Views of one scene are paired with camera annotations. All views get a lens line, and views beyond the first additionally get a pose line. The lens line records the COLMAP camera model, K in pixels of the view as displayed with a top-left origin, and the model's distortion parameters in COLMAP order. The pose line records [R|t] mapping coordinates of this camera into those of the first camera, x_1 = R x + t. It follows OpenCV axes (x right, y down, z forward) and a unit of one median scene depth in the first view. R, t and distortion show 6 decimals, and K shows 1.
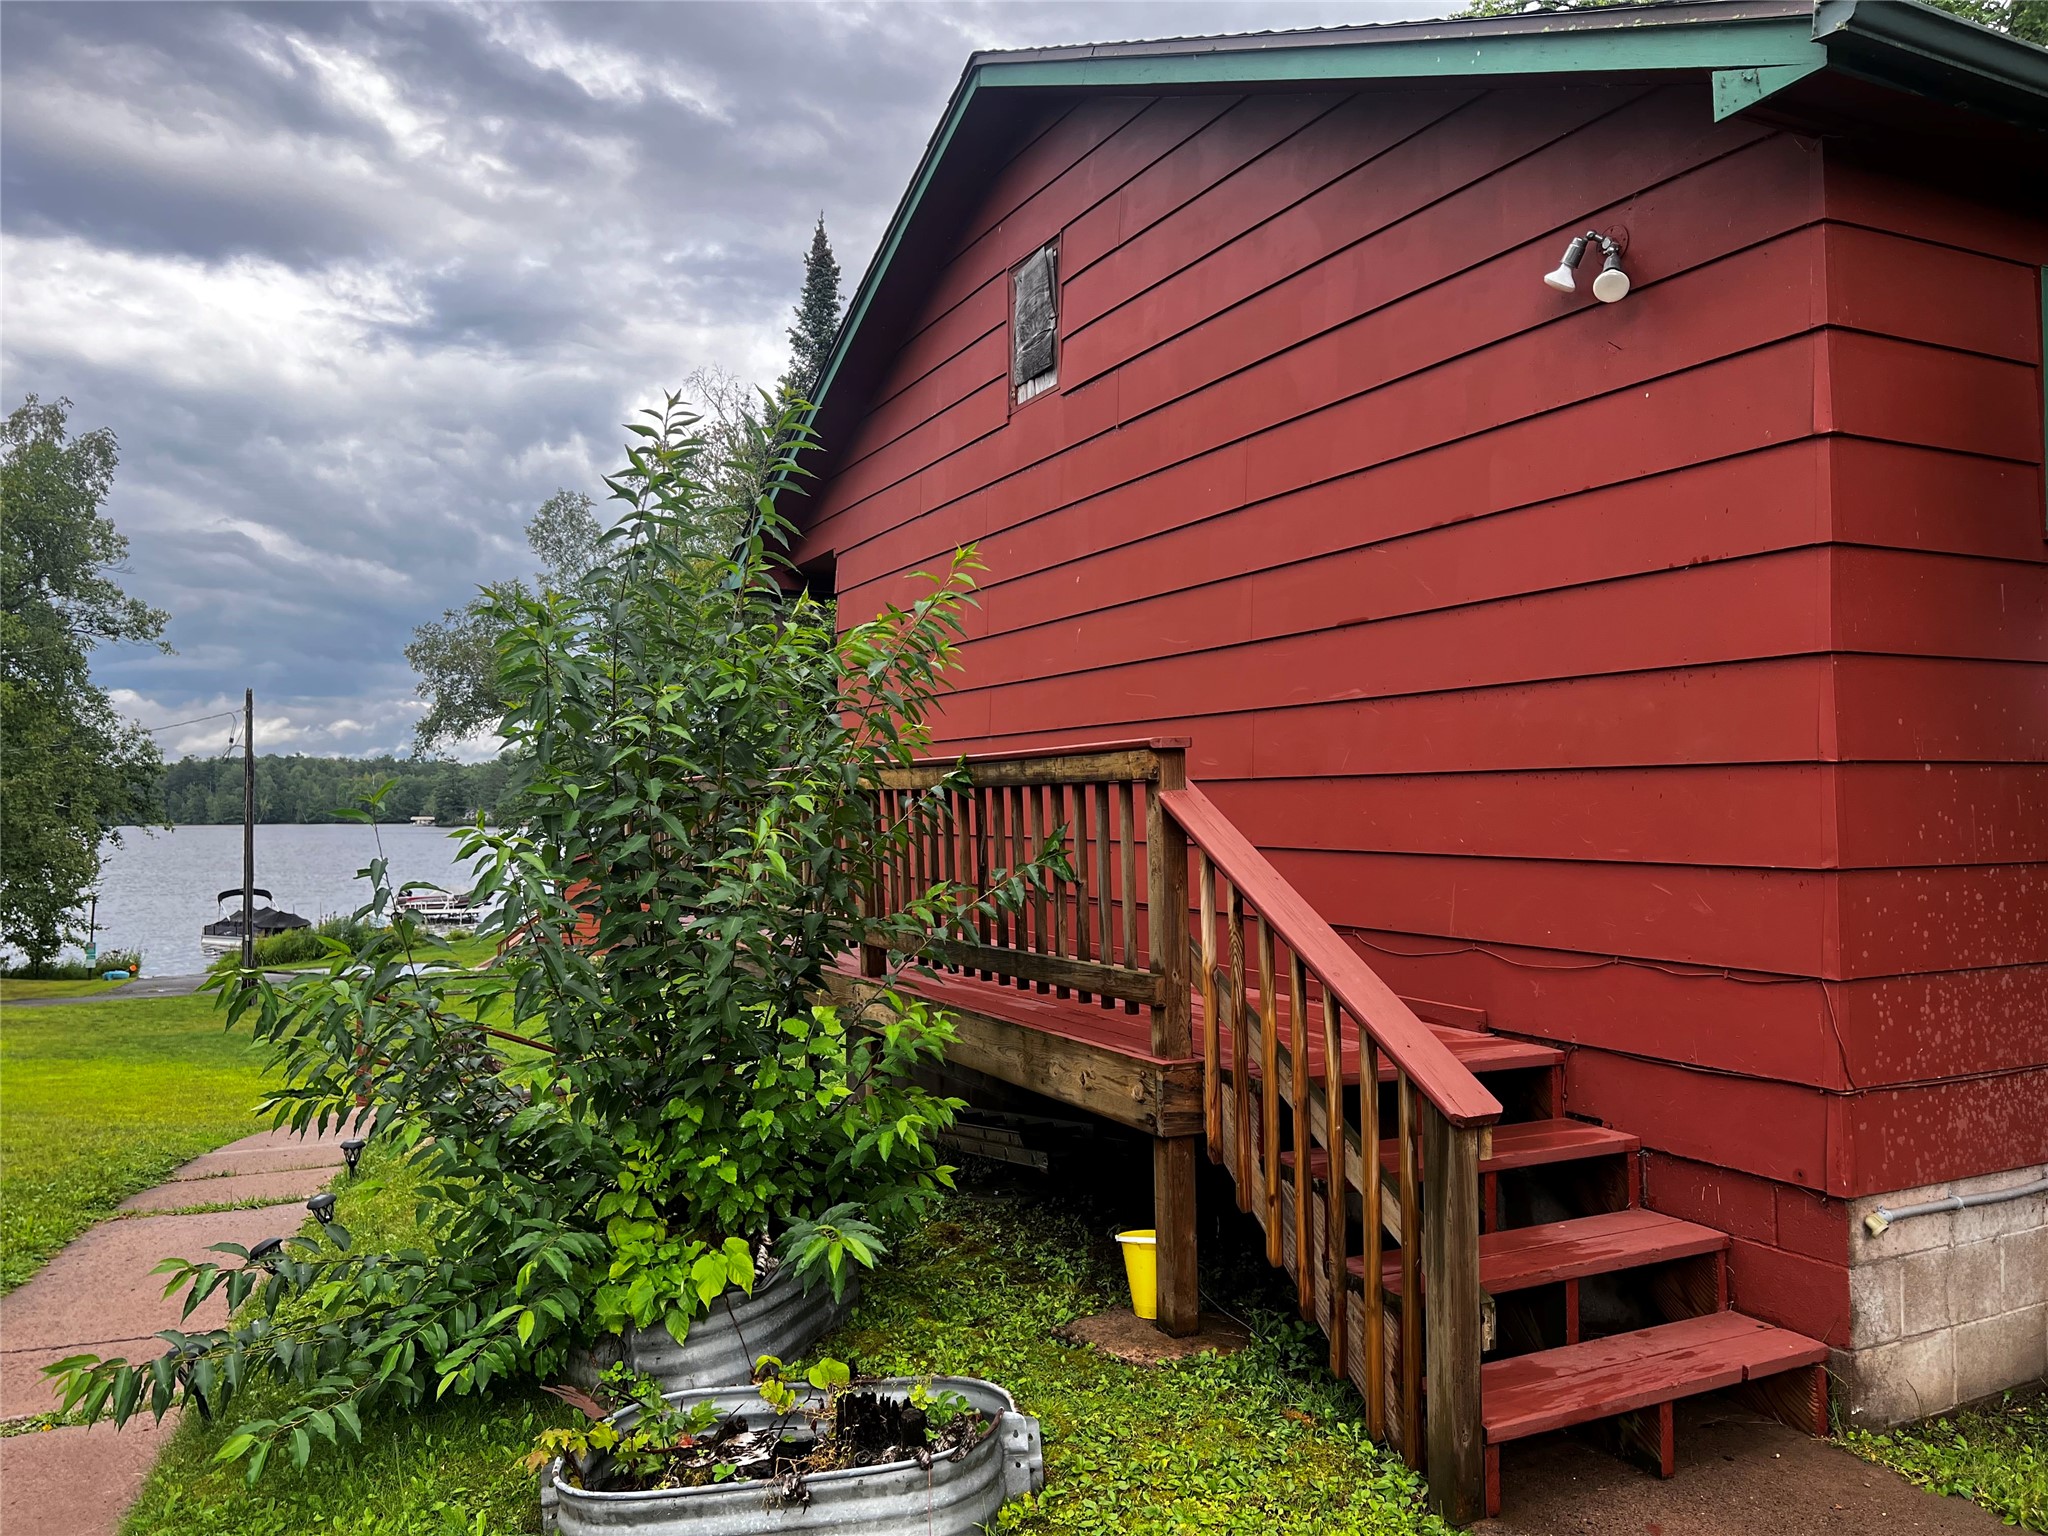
lens RADIAL K [[1544.5, 0, 1020.0], [0, 1544.5, 765.0], [0, 0, 1]] dist [0.044481, -0.038161]
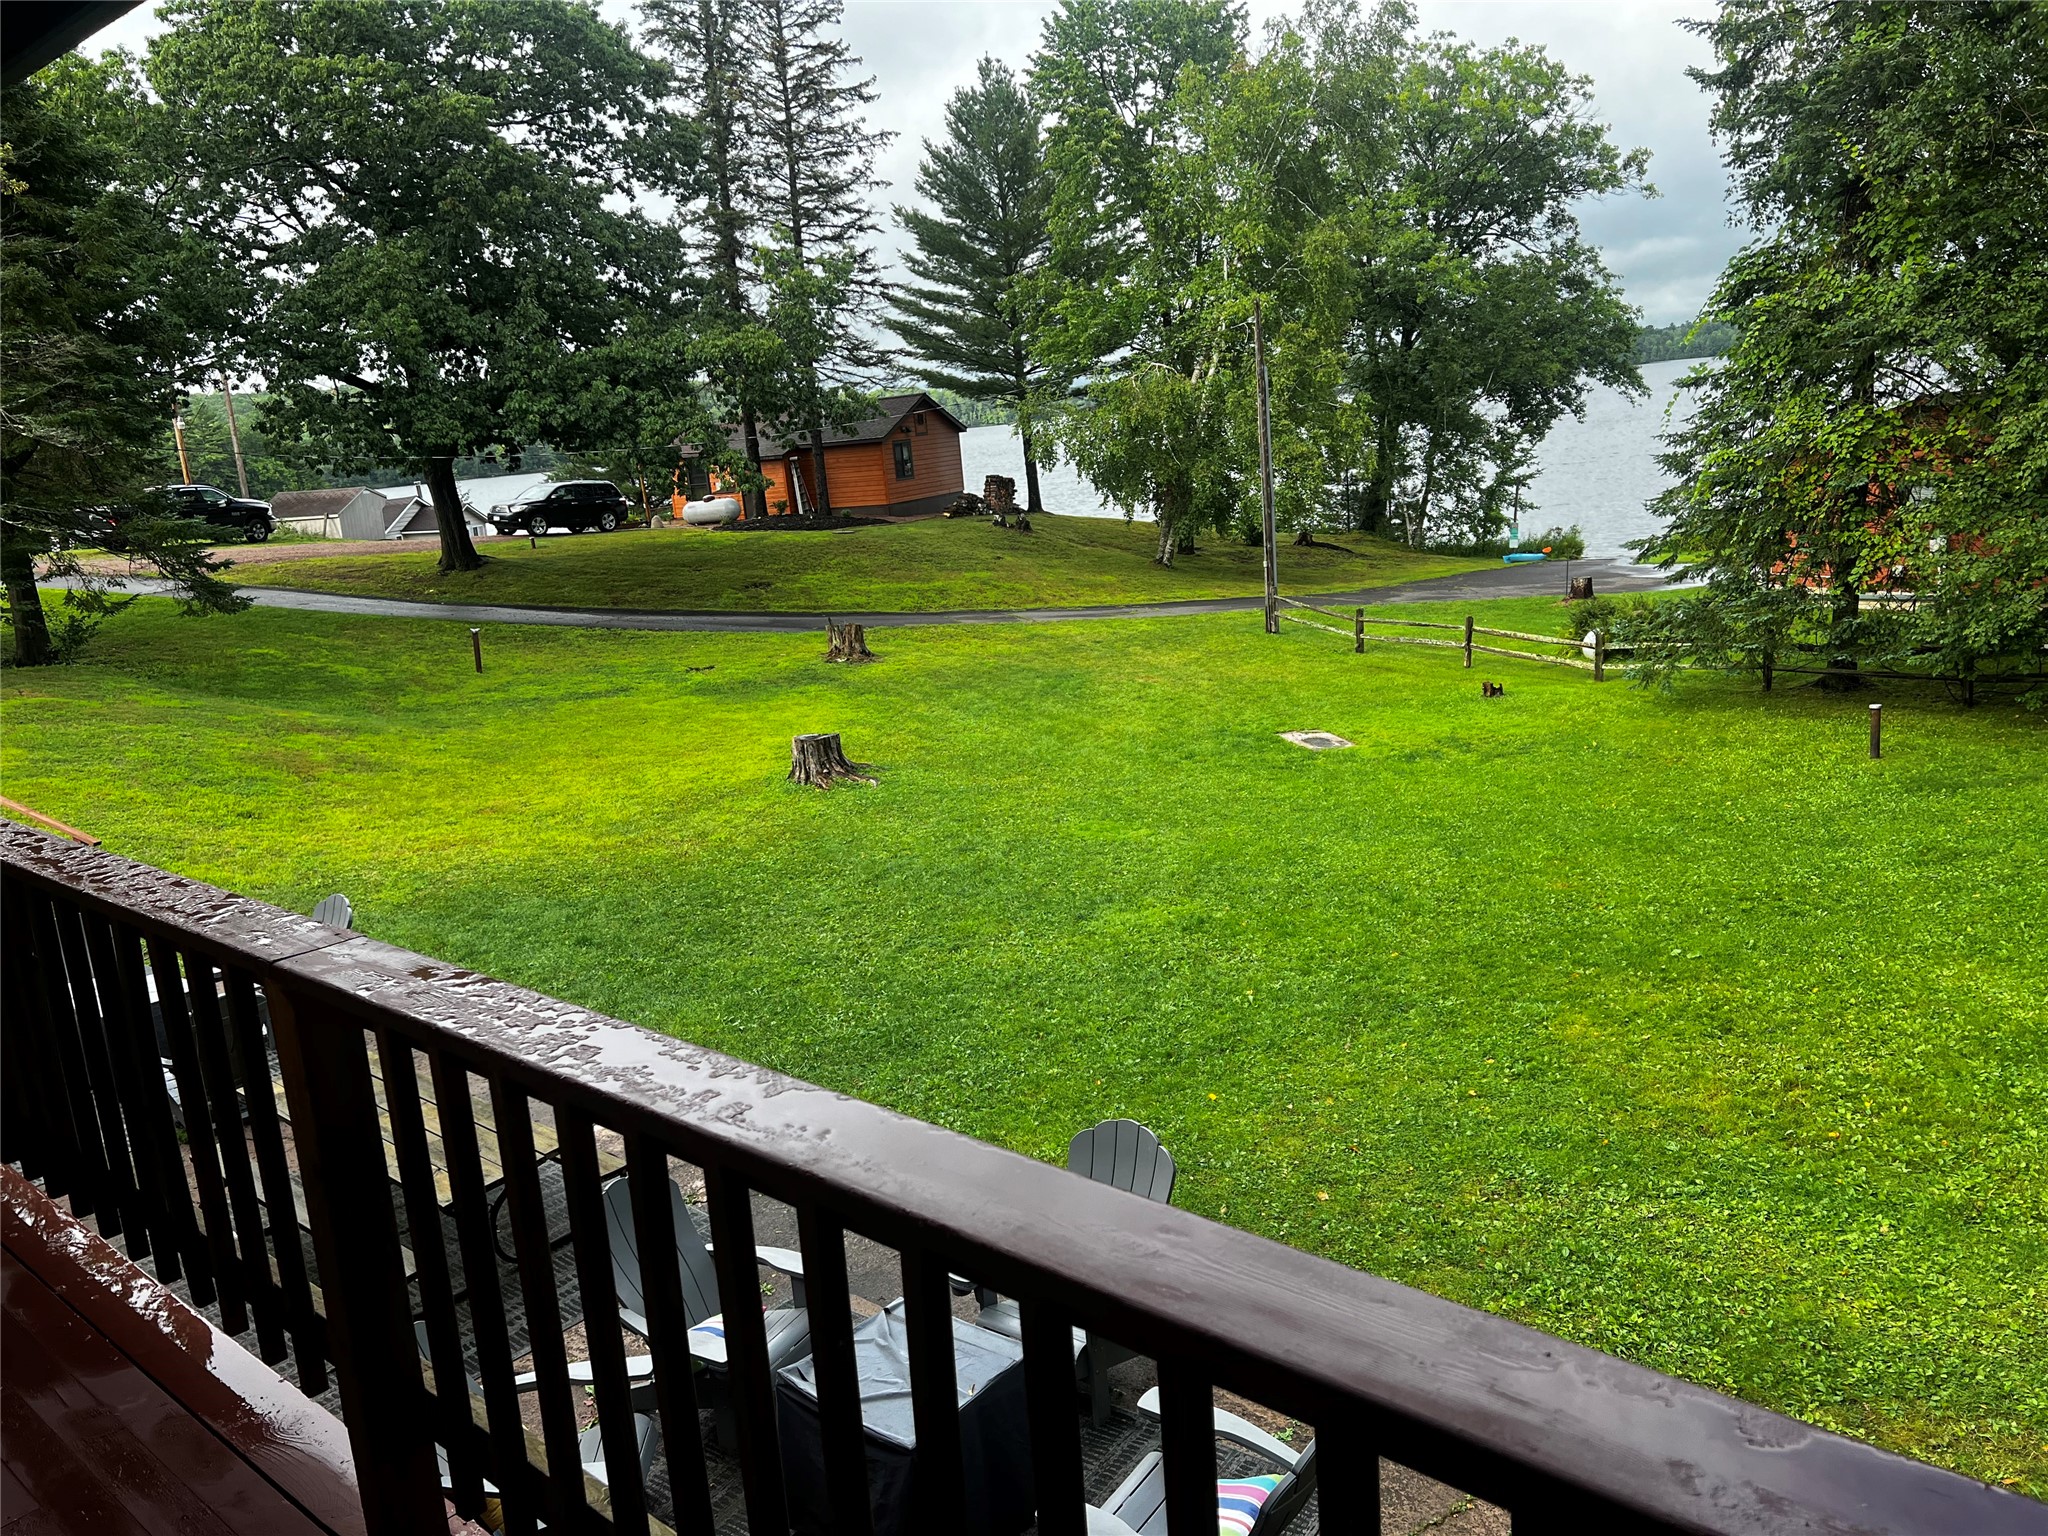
lens RADIAL K [[1544.5, 0, 996.7], [0, 1544.5, 768.8], [0, 0, 1]] dist [0.044481, -0.038161]
pose [[0.377246, 0.179959, -0.908460, 0.220858], [0.111653, 0.964946, 0.237513, -0.009690], [0.919358, -0.191033, 0.343929, 0.303623]]
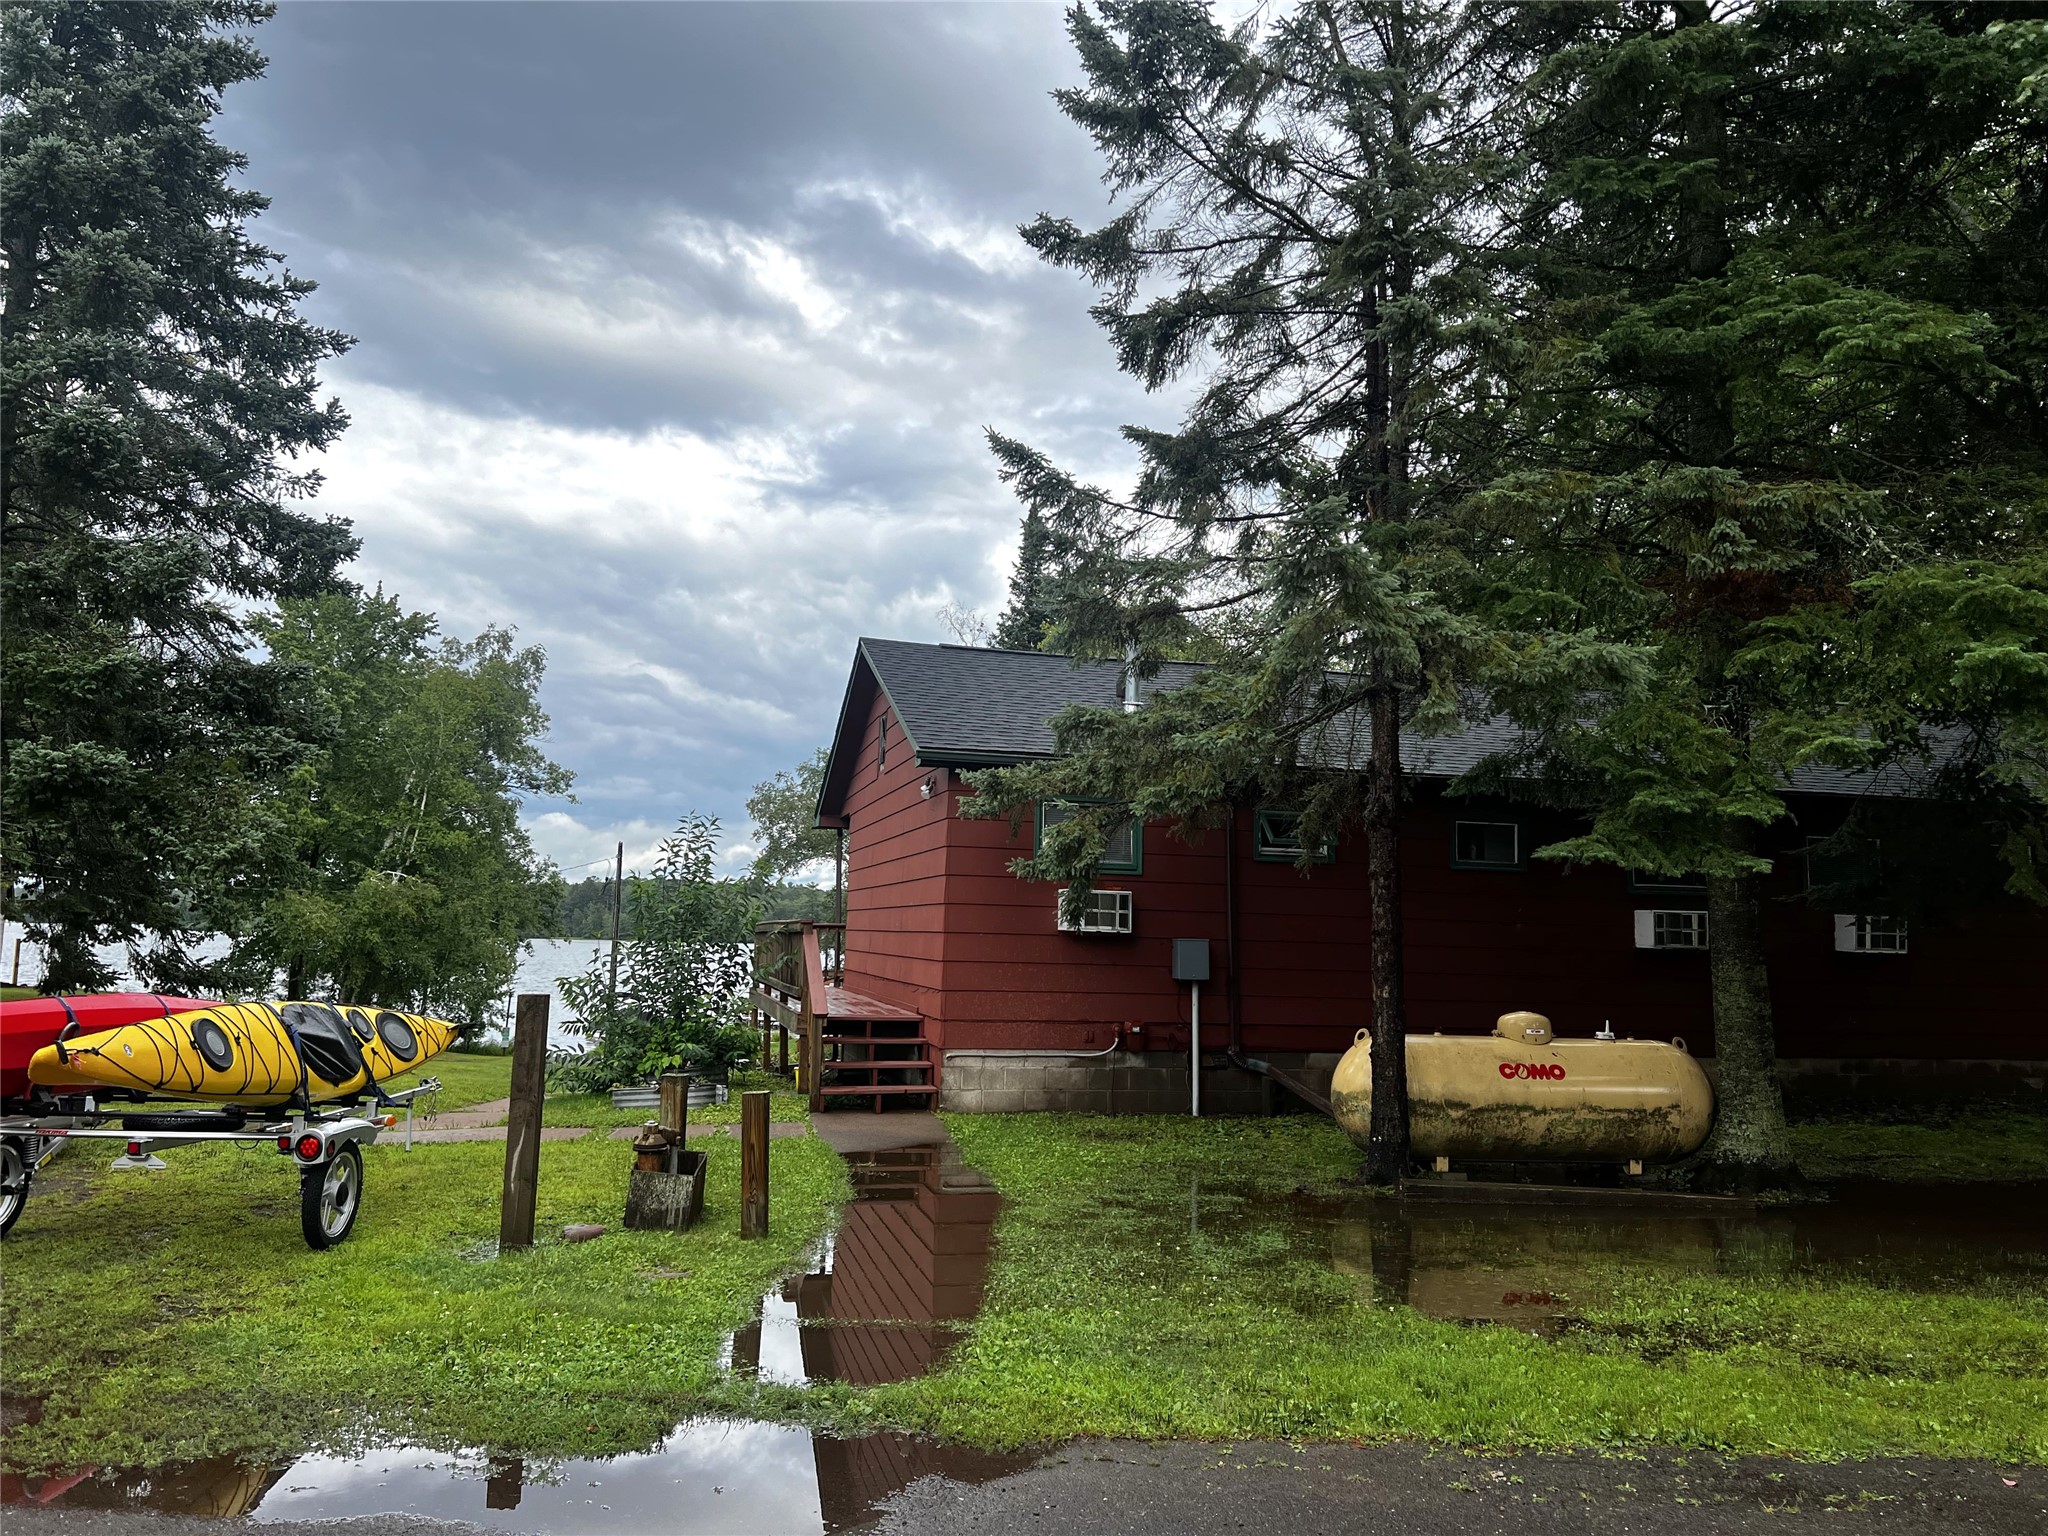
lens RADIAL K [[1544.5, 0, 1028.4], [0, 1544.5, 771.9], [0, 0, 1]] dist [0.044481, -0.038161]
pose [[0.976026, 0.010808, -0.217387, 0.103903], [-0.029178, 0.996249, -0.081469, -0.005464], [0.215691, 0.085858, 0.972680, -0.175384]]
